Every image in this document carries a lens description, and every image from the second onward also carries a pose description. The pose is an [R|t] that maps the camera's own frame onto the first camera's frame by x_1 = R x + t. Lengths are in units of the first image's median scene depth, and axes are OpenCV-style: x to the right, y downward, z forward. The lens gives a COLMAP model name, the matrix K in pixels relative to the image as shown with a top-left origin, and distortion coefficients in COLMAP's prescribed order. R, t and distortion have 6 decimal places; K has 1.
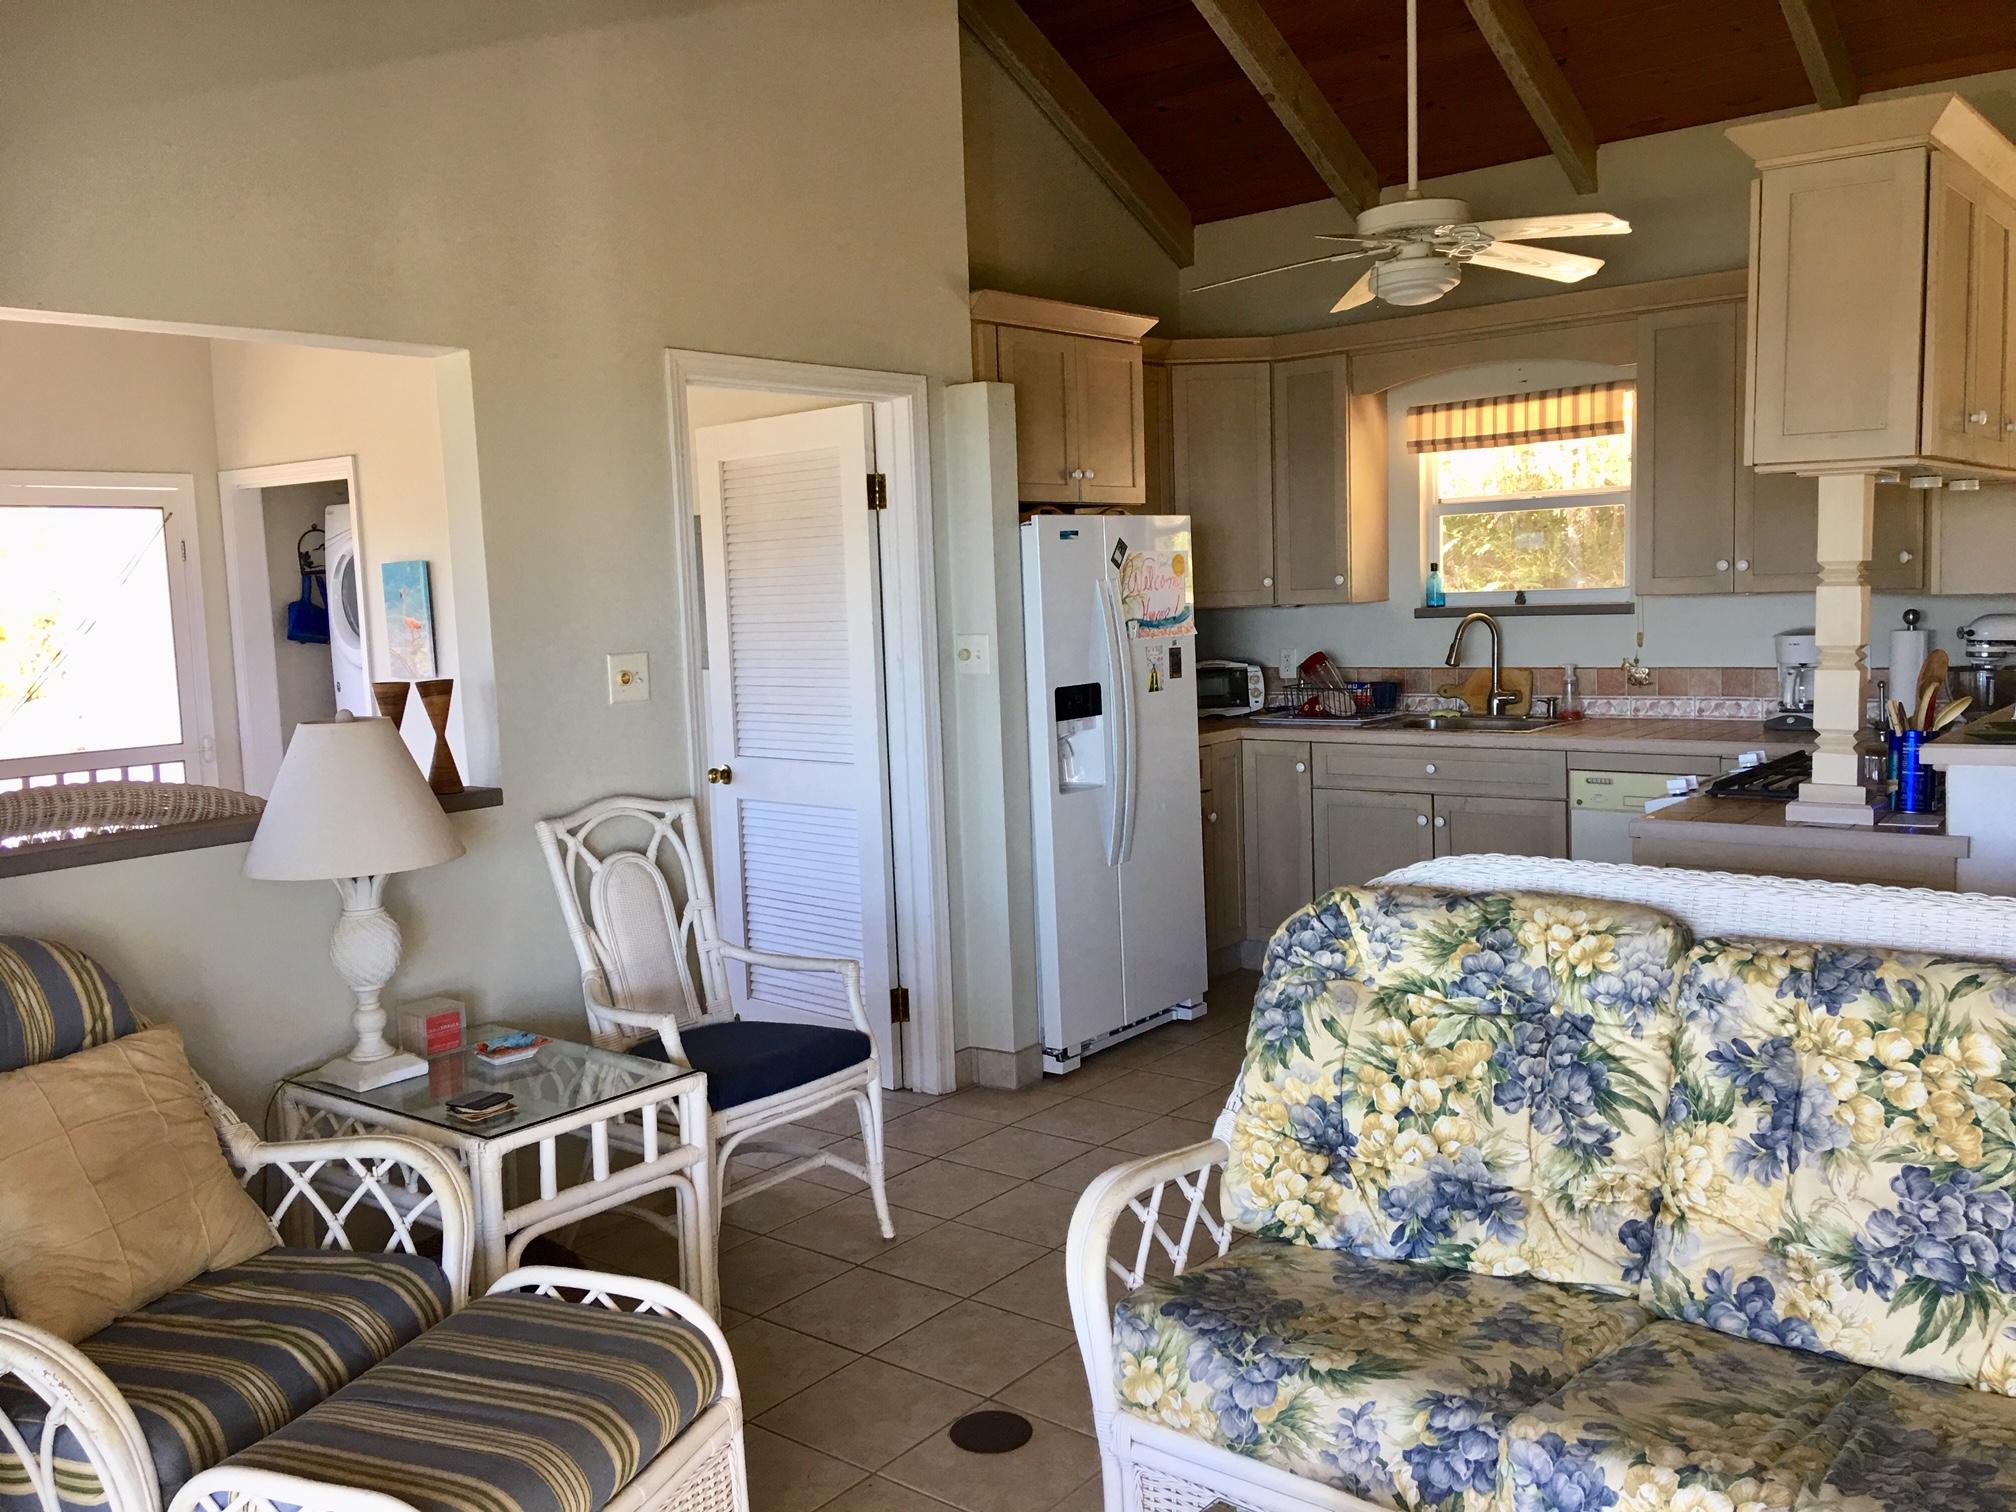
lens RADIAL K [[1702.7, 0, 1009.4], [0, 1702.7, 744.2], [0, 0, 1]] dist [0.131206, -0.186024]
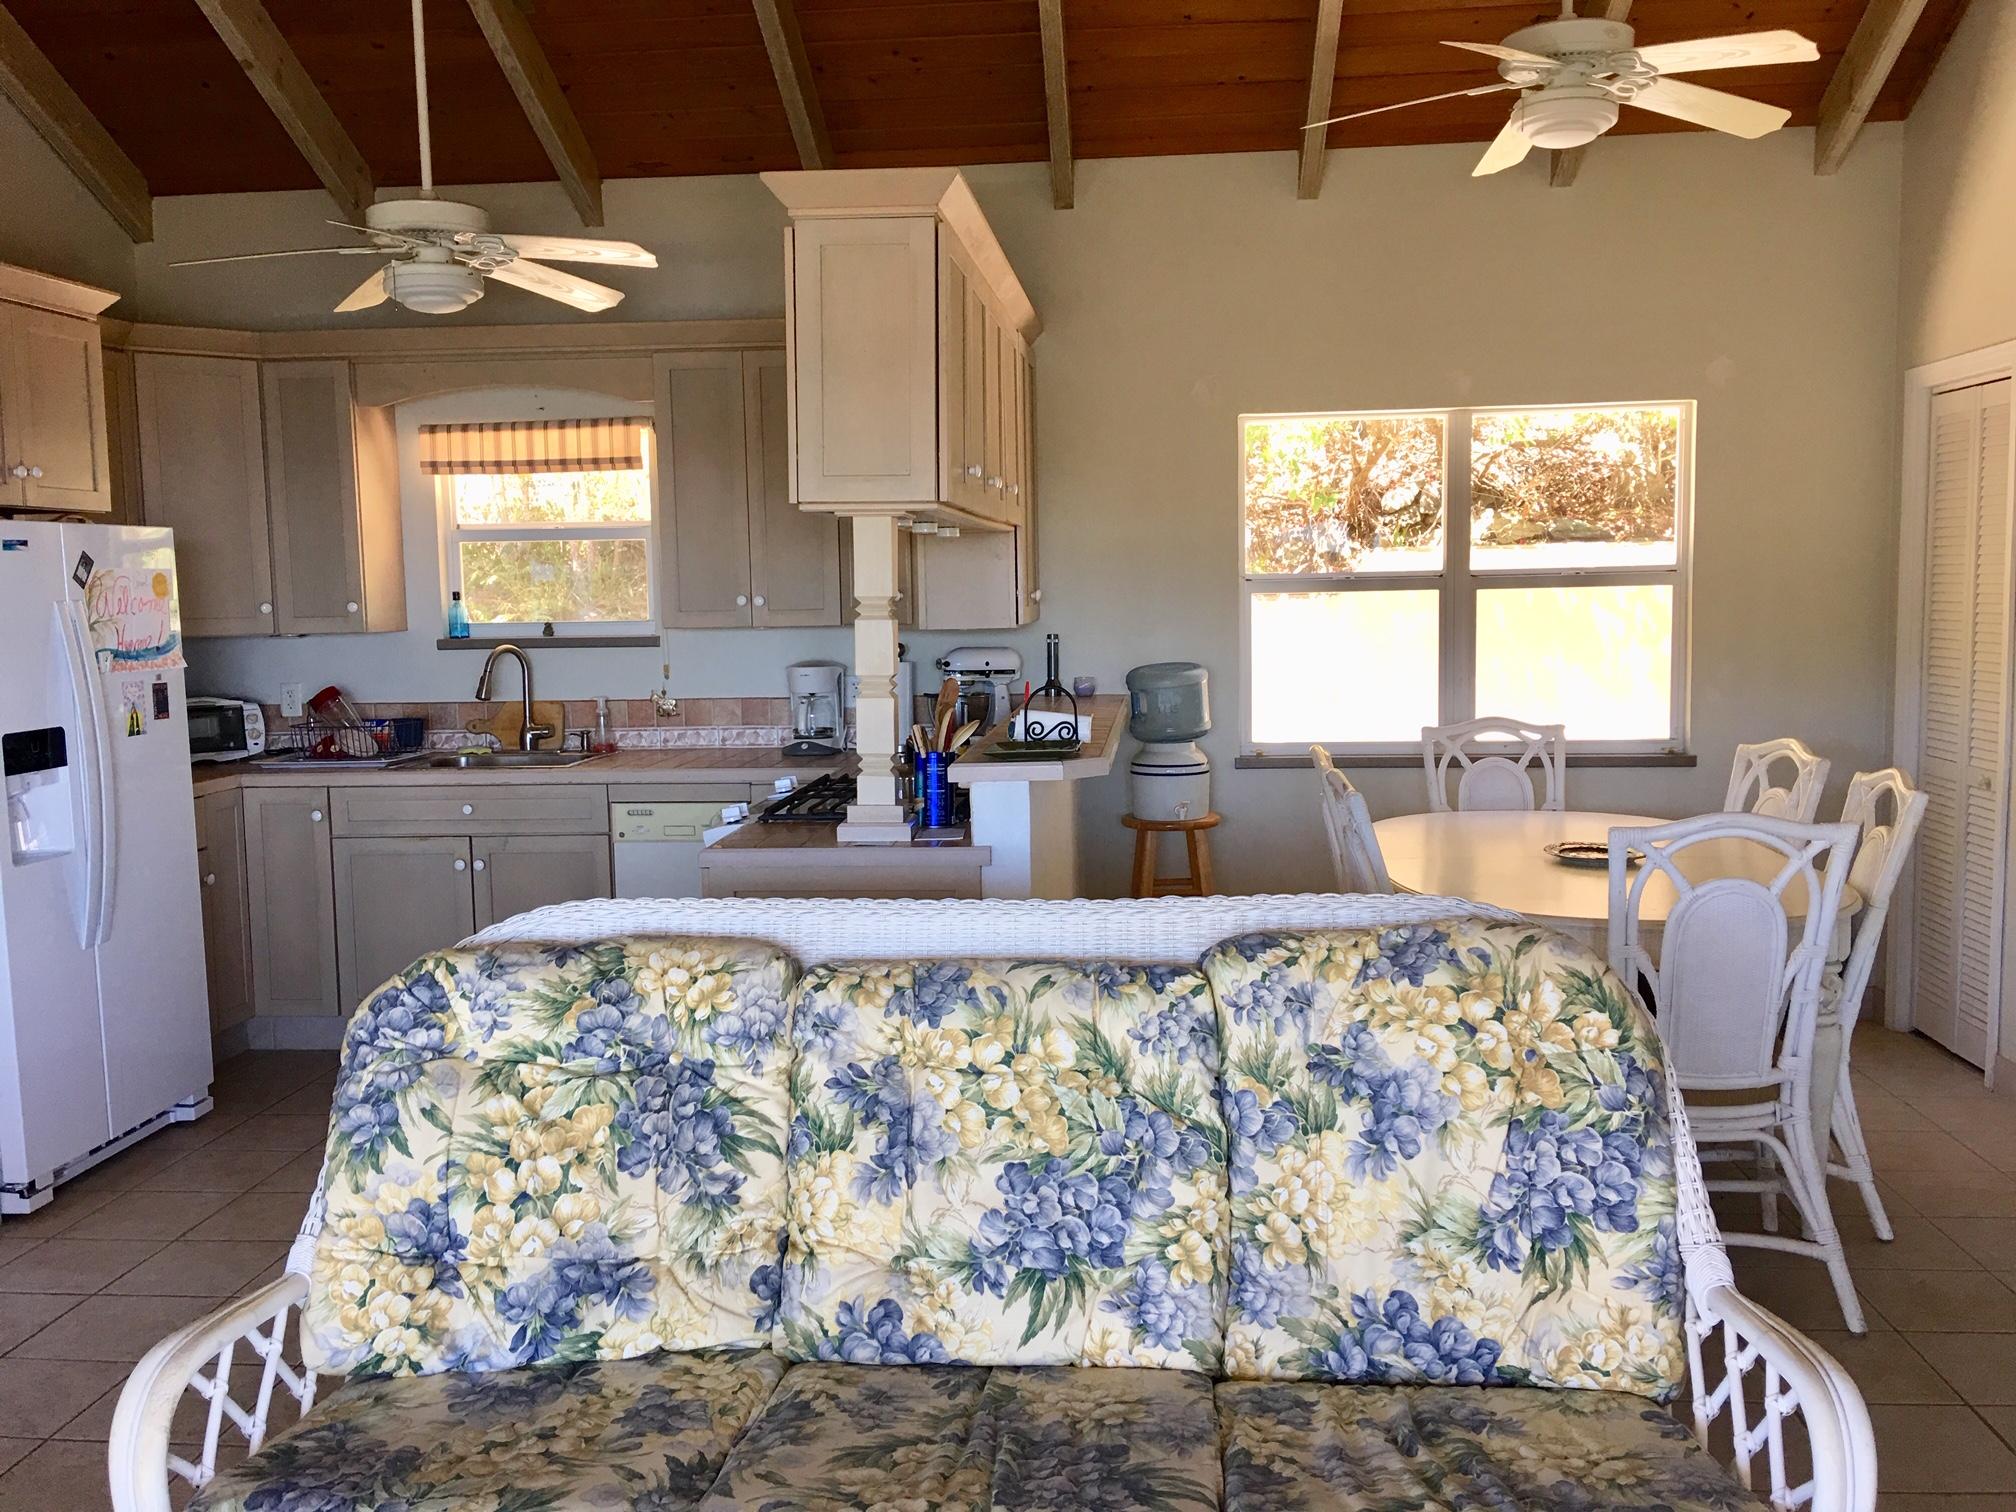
lens RADIAL K [[1702.7, 0, 1009.4], [0, 1702.7, 744.2], [0, 0, 1]] dist [0.131206, -0.186024]
pose [[0.839339, -0.031428, 0.542699, -0.037145], [0.042176, 0.999083, -0.007371, -0.004430], [-0.541970, 0.029076, 0.839895, 0.101297]]
